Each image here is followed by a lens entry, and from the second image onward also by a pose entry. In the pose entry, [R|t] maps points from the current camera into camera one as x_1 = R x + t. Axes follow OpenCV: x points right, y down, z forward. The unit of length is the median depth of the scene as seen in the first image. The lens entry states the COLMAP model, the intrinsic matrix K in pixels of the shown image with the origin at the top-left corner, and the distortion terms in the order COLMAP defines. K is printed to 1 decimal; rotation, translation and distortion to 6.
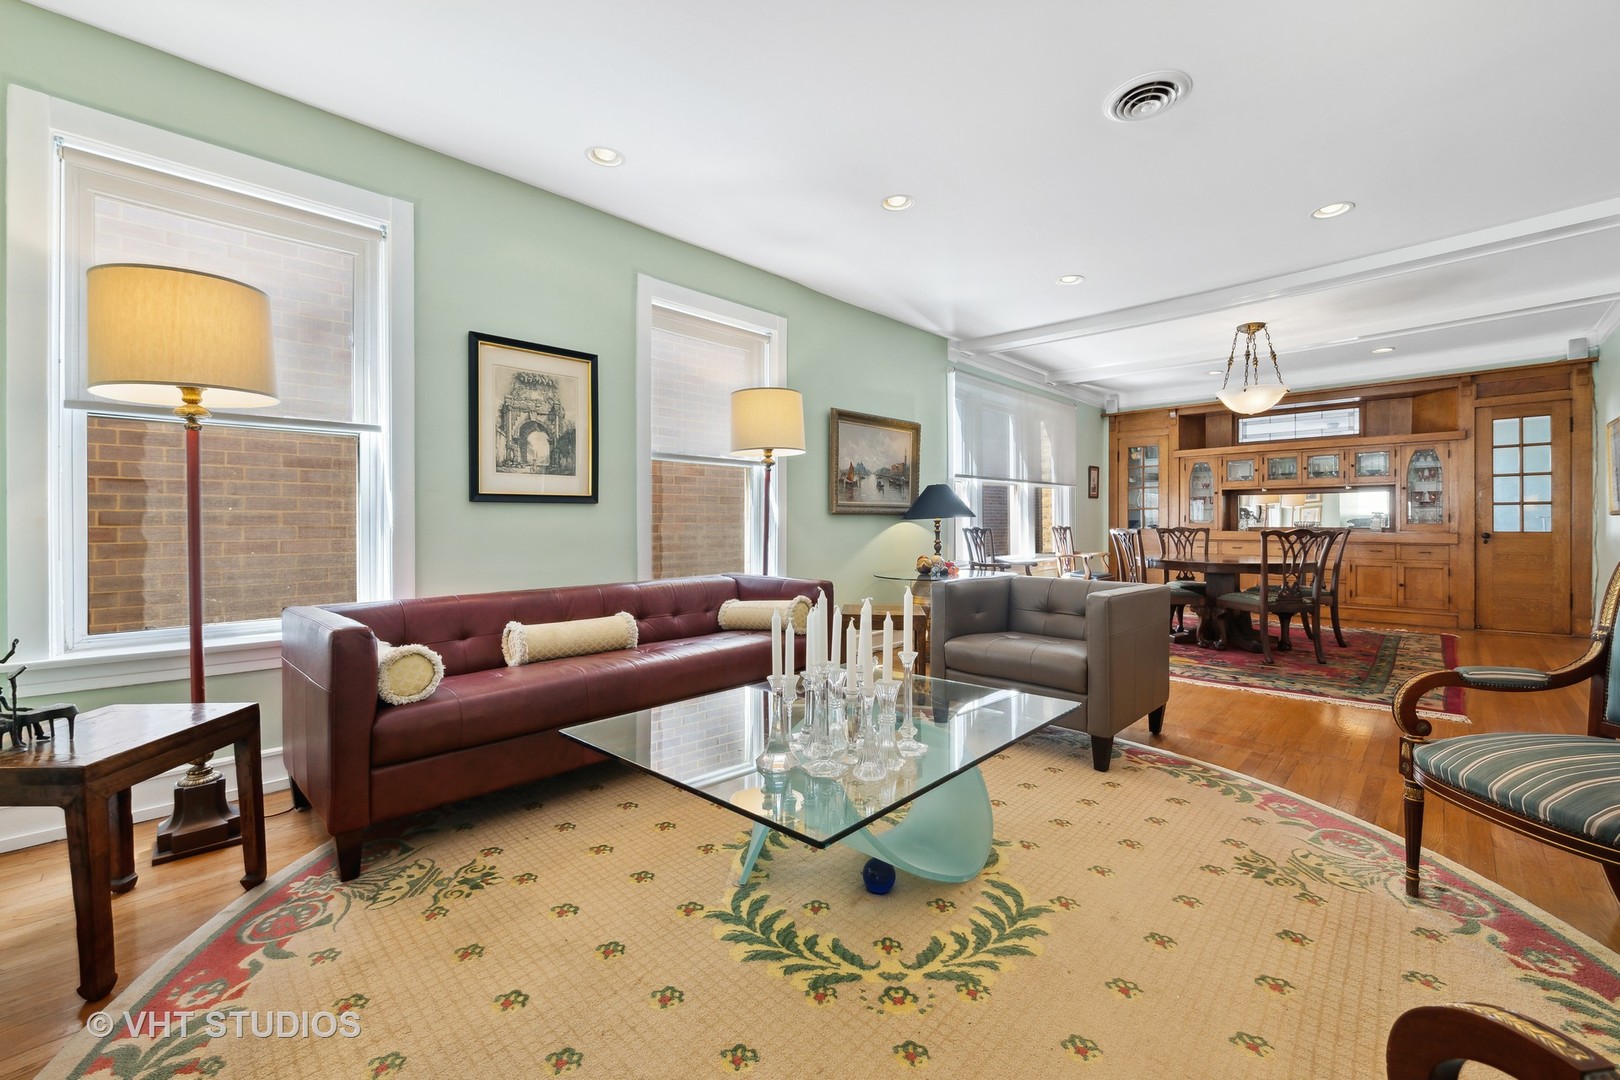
lens RADIAL K [[647.7, 0, 814.8], [0, 647.7, 531.4], [0, 0, 1]] dist [0.001165, -0.002392]
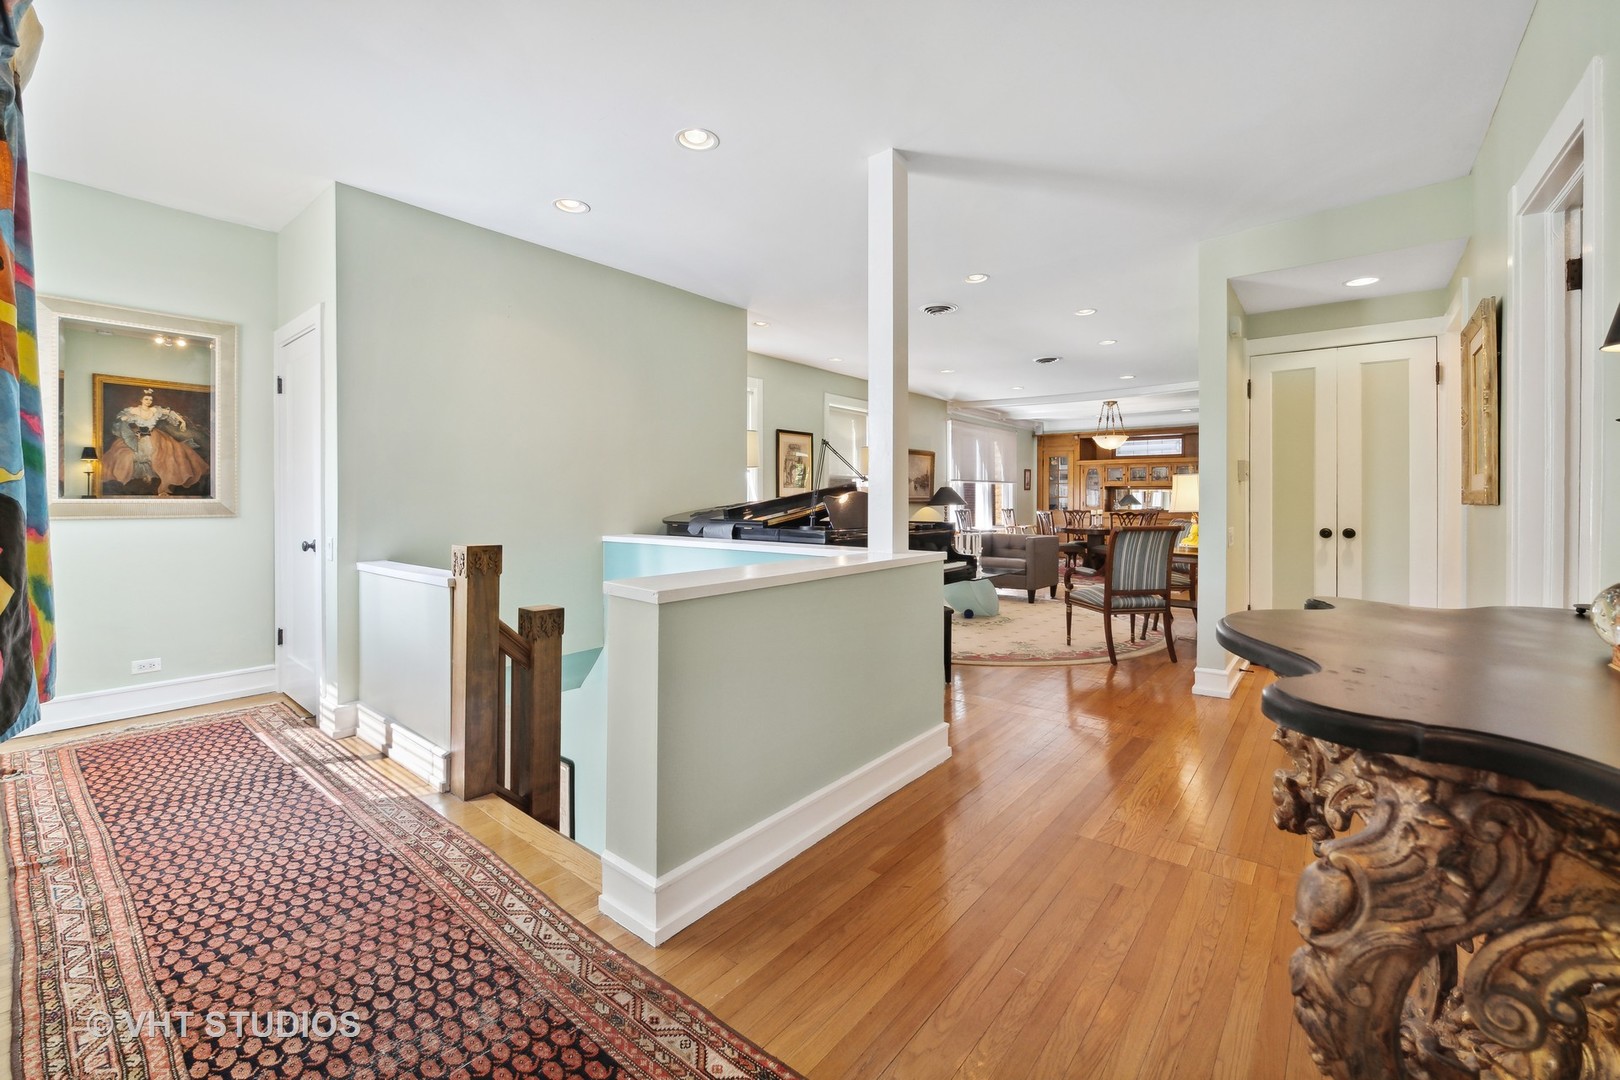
lens RADIAL K [[656.3, 0, 814.5], [0, 656.3, 504.3], [0, 0, 1]] dist [0.000246, -0.000020]
pose [[0.995446, 0.003469, 0.095266, -0.304101], [-0.002764, 0.999968, -0.007538, -0.006200], [-0.095289, 0.007241, 0.995423, -0.691096]]
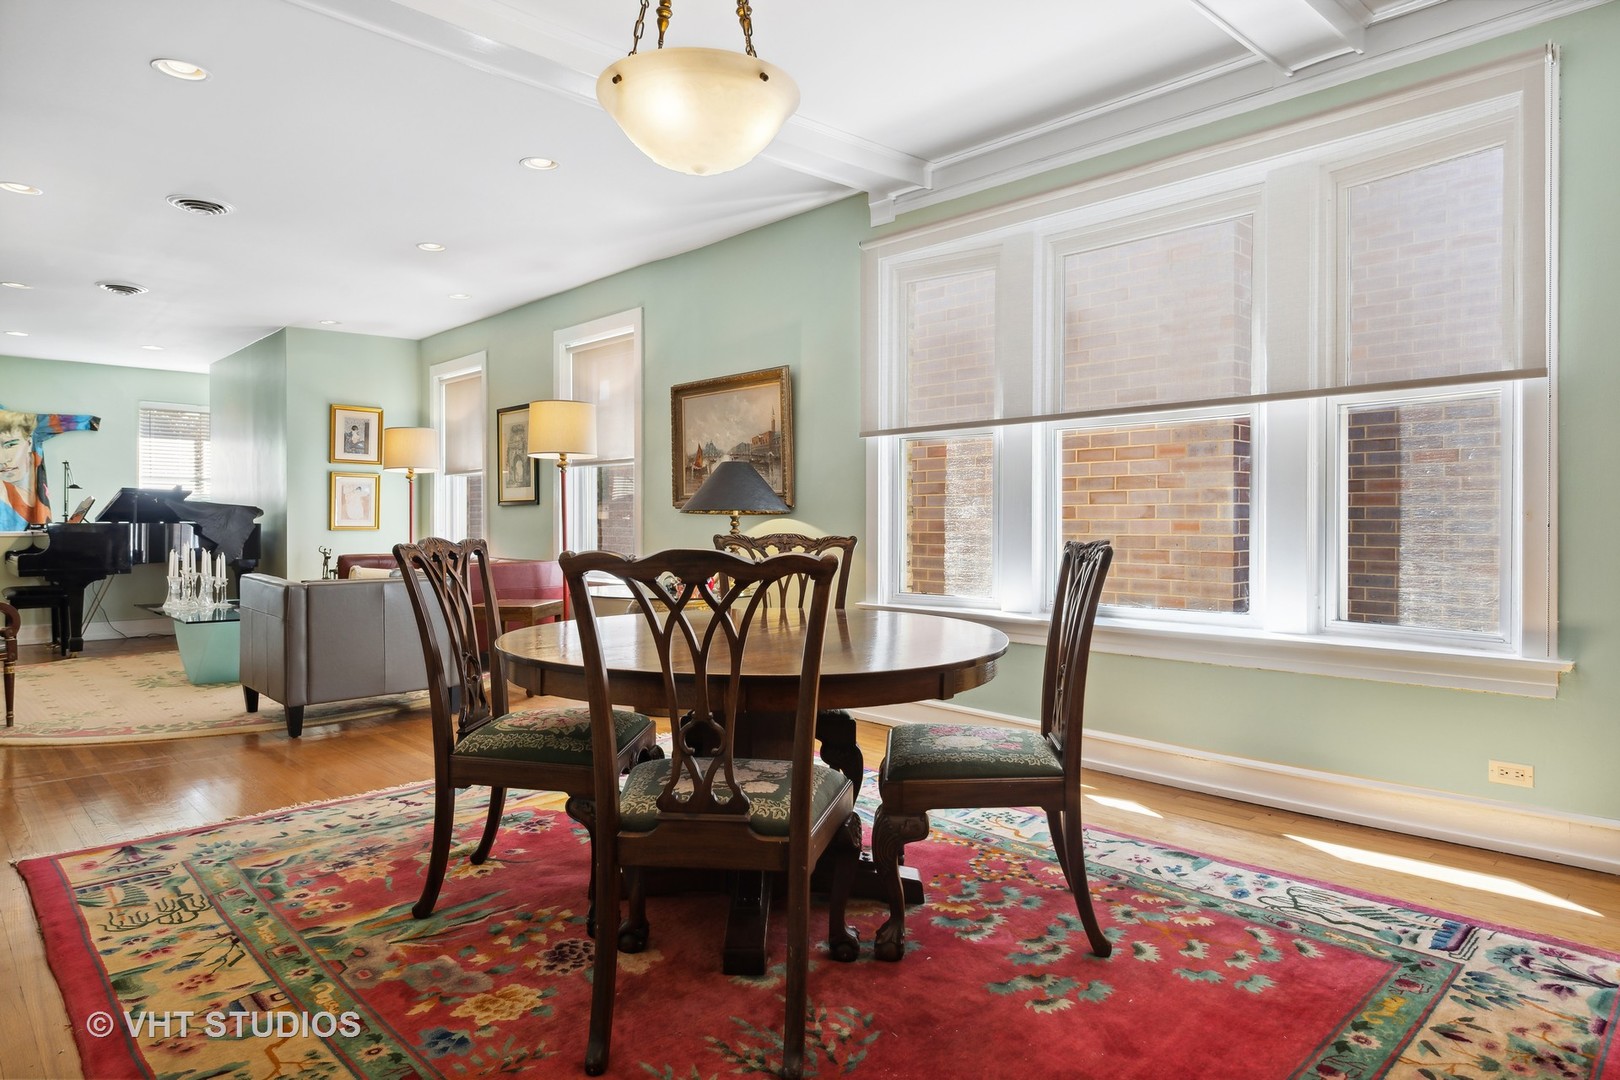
lens RADIAL K [[962.6, 0, 815.1], [0, 962.6, 521.1], [0, 0, 1]] dist [0.008550, 0.000233]
pose [[-0.035986, 0.006823, -0.999329, 1.063572], [-0.012310, 0.999898, 0.007270, -0.018382], [0.999276, 0.012563, -0.035899, 1.013150]]
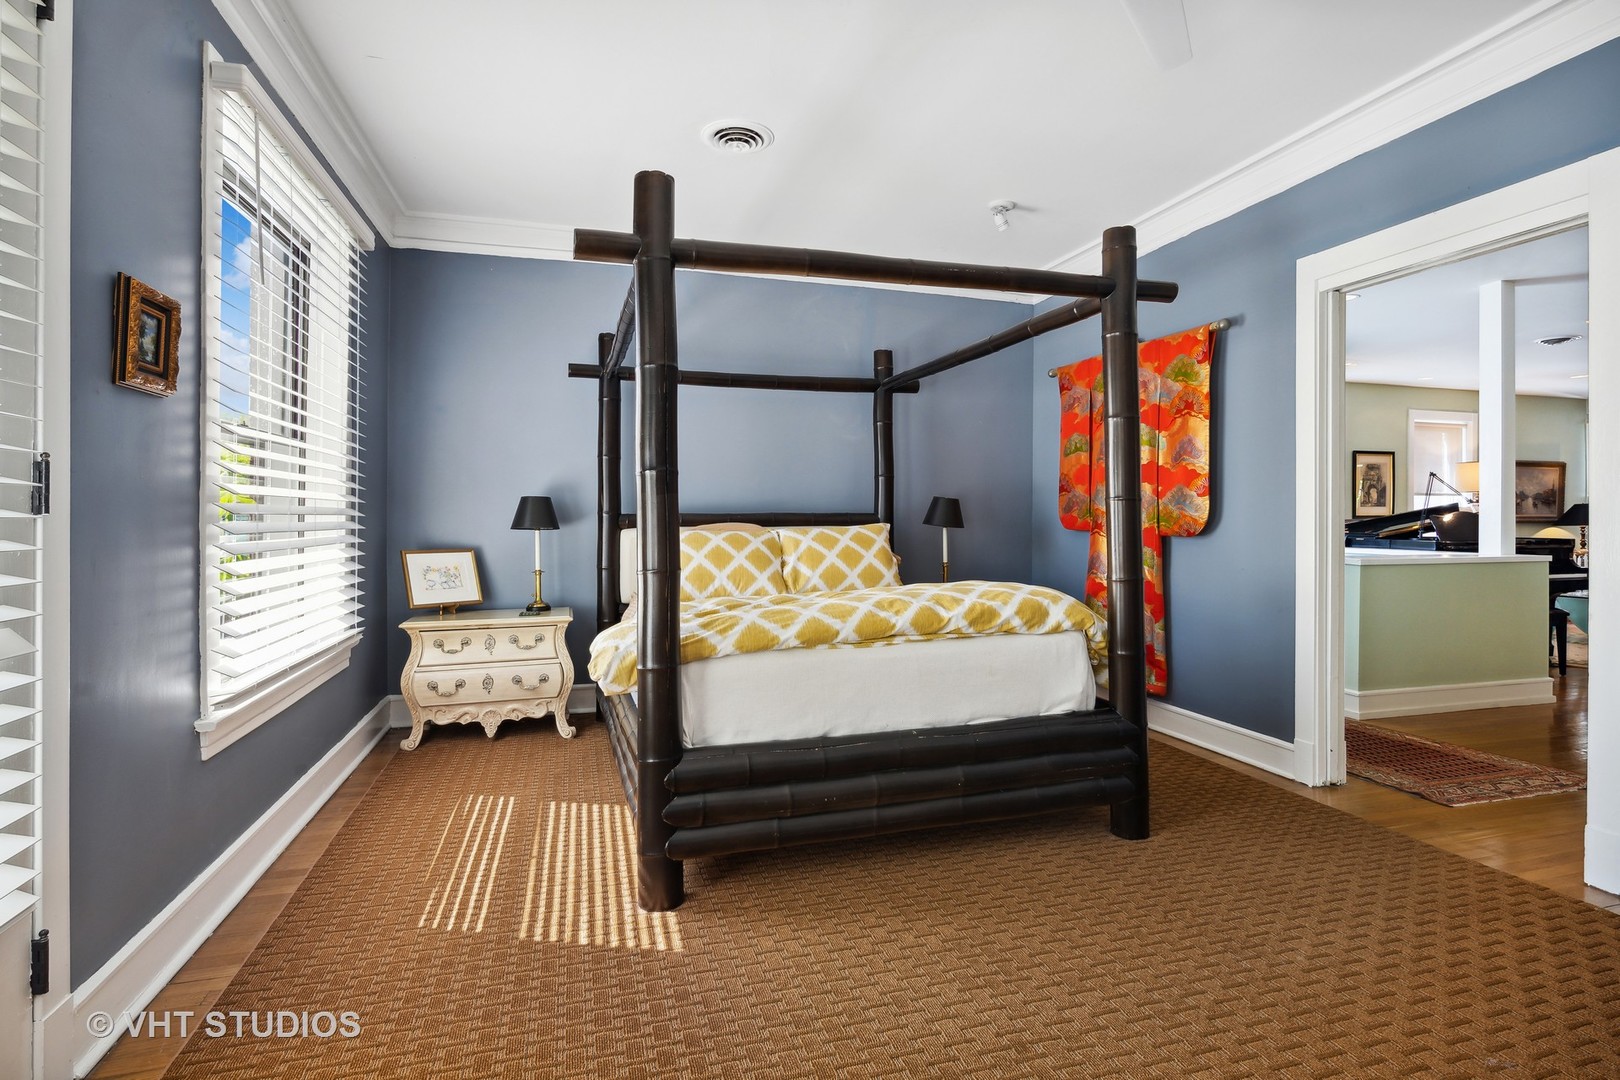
lens RADIAL K [[785.7, 0, 813.7], [0, 785.7, 523.4], [0, 0, 1]] dist [-0.002095, -0.000291]
pose [[0.875334, 0.008744, -0.483440, -0.432456], [-0.012398, 0.999914, -0.004364, 0.004855], [0.483360, 0.009814, 0.875366, -1.278943]]
